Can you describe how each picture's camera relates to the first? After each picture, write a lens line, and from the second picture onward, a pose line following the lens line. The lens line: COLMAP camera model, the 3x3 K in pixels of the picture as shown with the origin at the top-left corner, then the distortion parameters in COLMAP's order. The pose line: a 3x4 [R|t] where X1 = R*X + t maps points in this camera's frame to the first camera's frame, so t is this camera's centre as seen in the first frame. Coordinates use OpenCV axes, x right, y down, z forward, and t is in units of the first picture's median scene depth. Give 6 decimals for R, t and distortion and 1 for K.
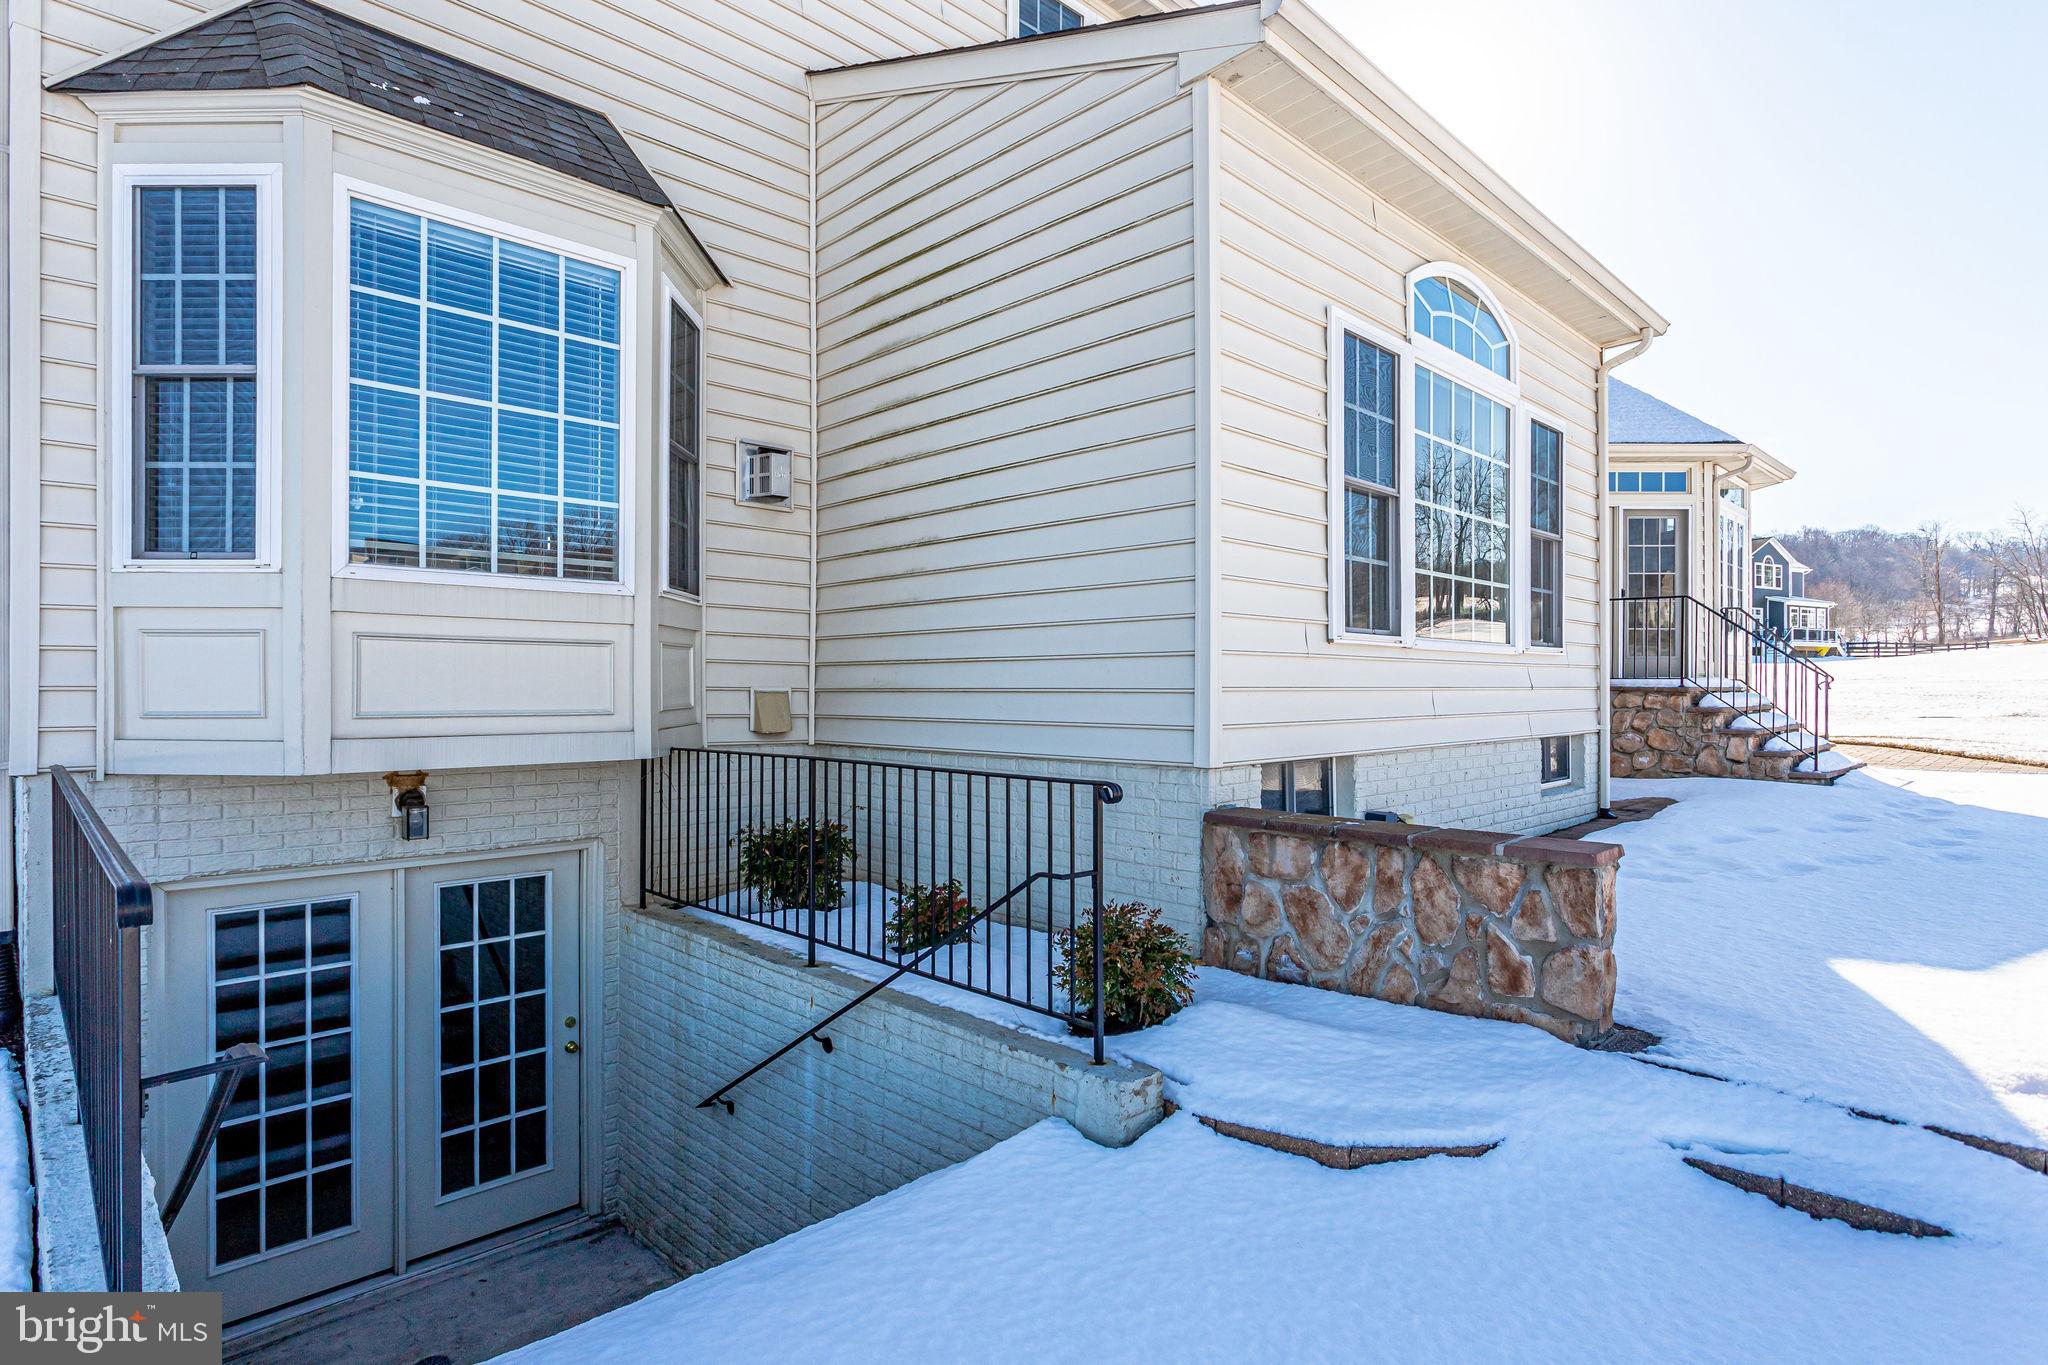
lens RADIAL K [[1040.1, 0, 1009.2], [0, 1040.1, 715.1], [0, 0, 1]] dist [0.000391, 0.001999]
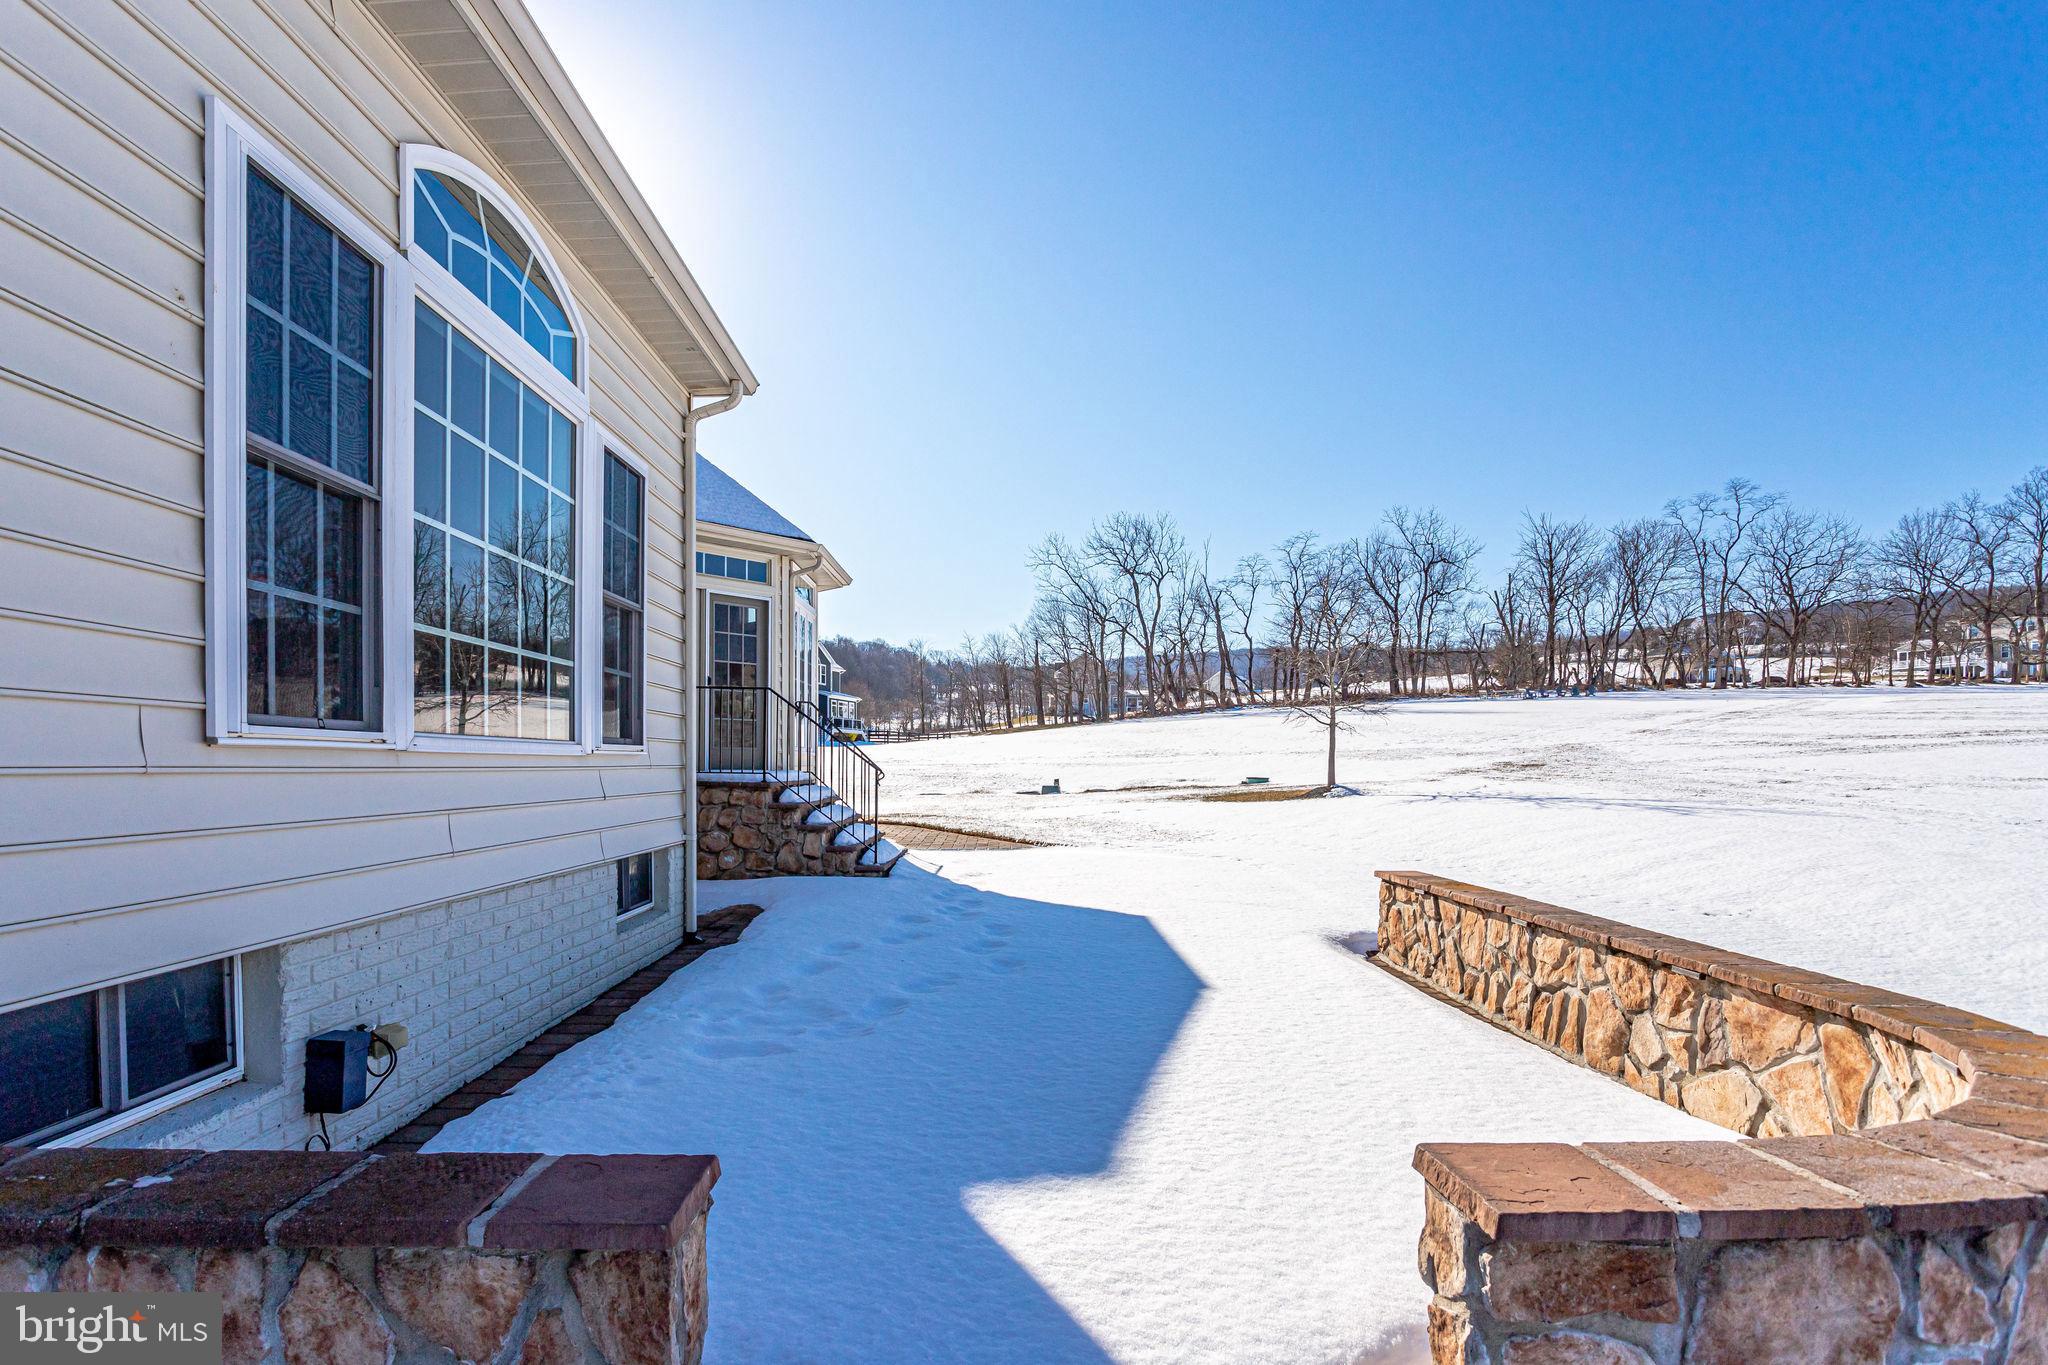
lens RADIAL K [[1040.1, 0, 1009.2], [0, 1040.1, 715.1], [0, 0, 1]] dist [0.000391, 0.001999]
pose [[0.685660, 0.036938, 0.726984, 0.130806], [0.016194, 0.997690, -0.065966, -0.027960], [-0.727742, 0.057003, 0.683478, 0.227194]]
